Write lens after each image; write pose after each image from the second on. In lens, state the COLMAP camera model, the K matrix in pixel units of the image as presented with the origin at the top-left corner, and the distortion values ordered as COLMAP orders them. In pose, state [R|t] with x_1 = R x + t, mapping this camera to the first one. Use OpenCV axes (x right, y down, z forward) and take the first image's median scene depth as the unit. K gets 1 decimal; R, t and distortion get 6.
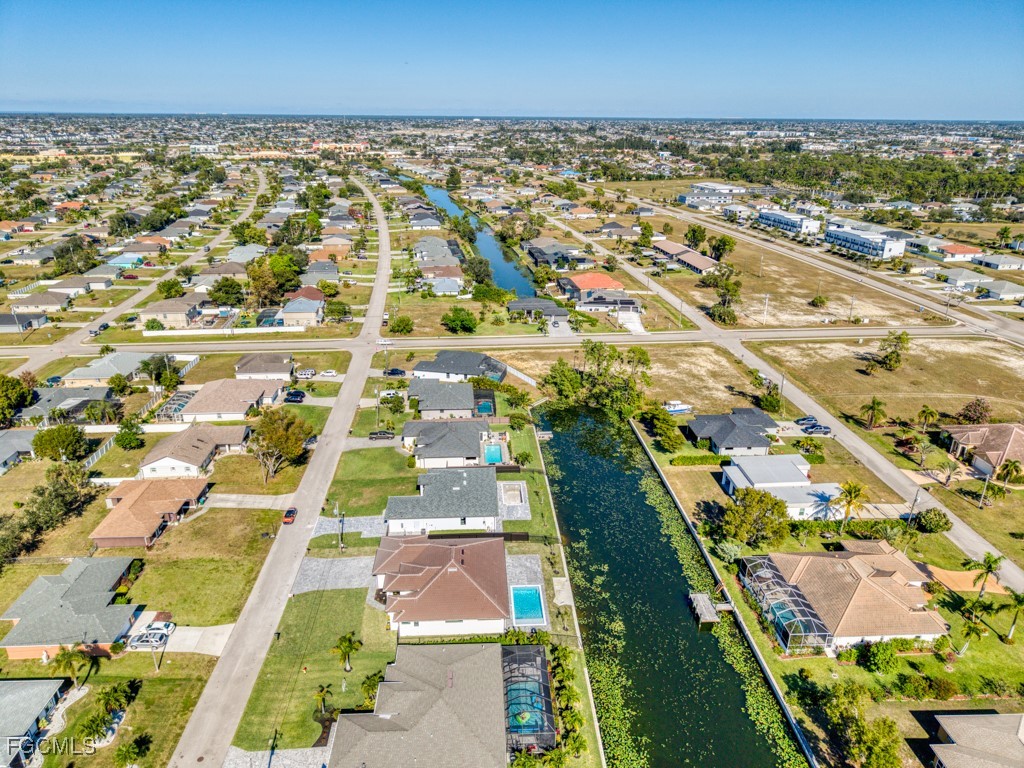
lens RADIAL K [[685.6, 0, 512.0], [0, 685.6, 384.0], [0, 0, 1]] dist [0.058885, -0.078797]
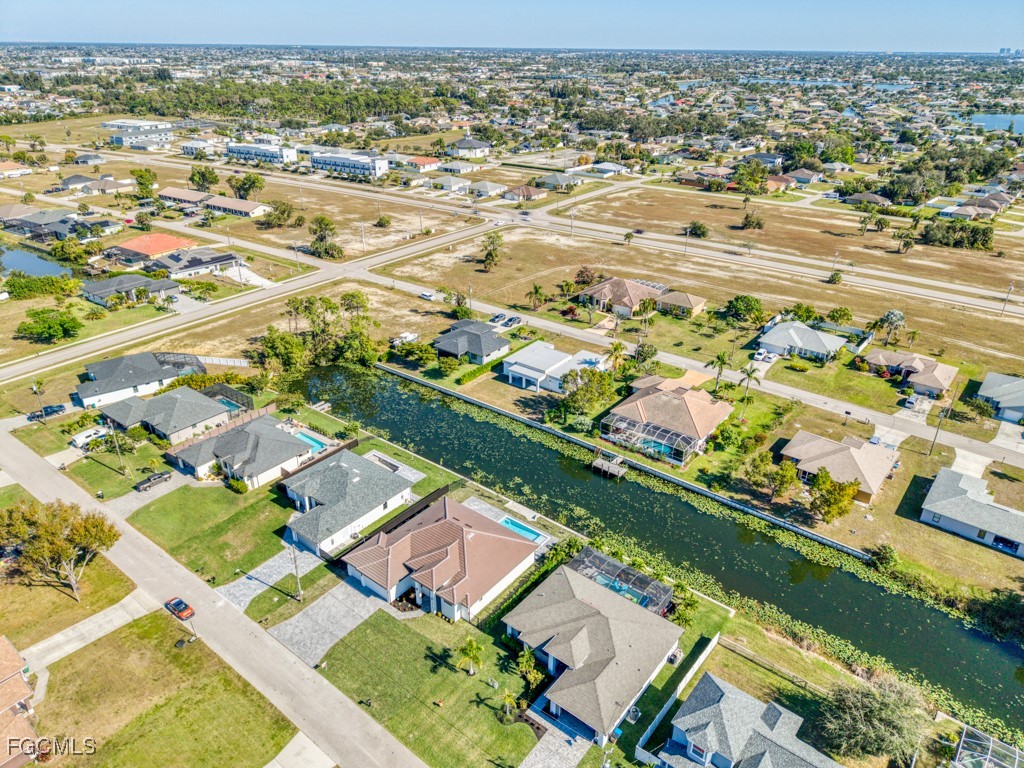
lens RADIAL K [[685.6, 0, 512.0], [0, 685.6, 384.0], [0, 0, 1]] dist [0.058885, -0.078797]
pose [[0.659536, -0.333157, 0.673809, -0.260376], [0.269801, 0.941602, 0.201478, -0.046650], [-0.701584, 0.048912, 0.710907, 0.105746]]
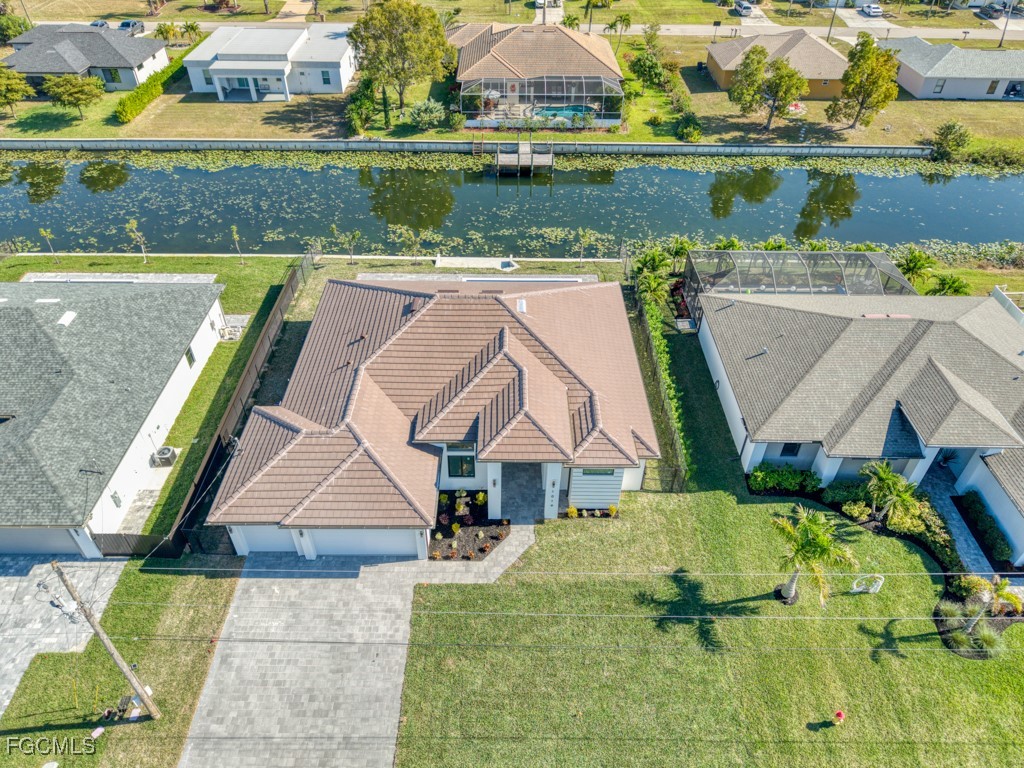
lens RADIAL K [[693.9, 0, 511.0], [0, 693.9, 392.4], [0, 0, 1]] dist [0.013439, -0.005664]
pose [[0.050250, -0.651516, 0.756969, -0.164111], [0.361299, 0.718452, 0.594381, 0.033446], [-0.931095, 0.243624, 0.271495, 0.378291]]
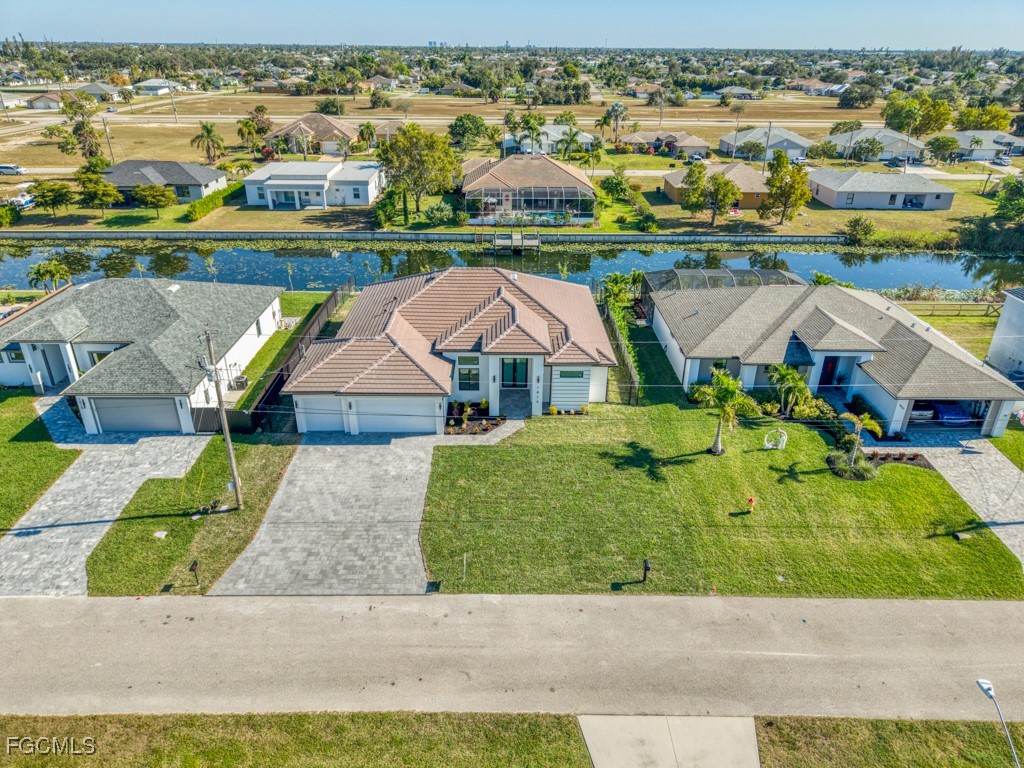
lens RADIAL K [[685.6, 0, 512.0], [0, 685.6, 384.0], [0, 0, 1]] dist [0.058885, -0.078797]
pose [[0.040797, -0.444400, 0.894899, -0.233094], [0.361163, 0.841645, 0.401490, 0.055746], [-0.931610, 0.306825, 0.194838, 0.383350]]
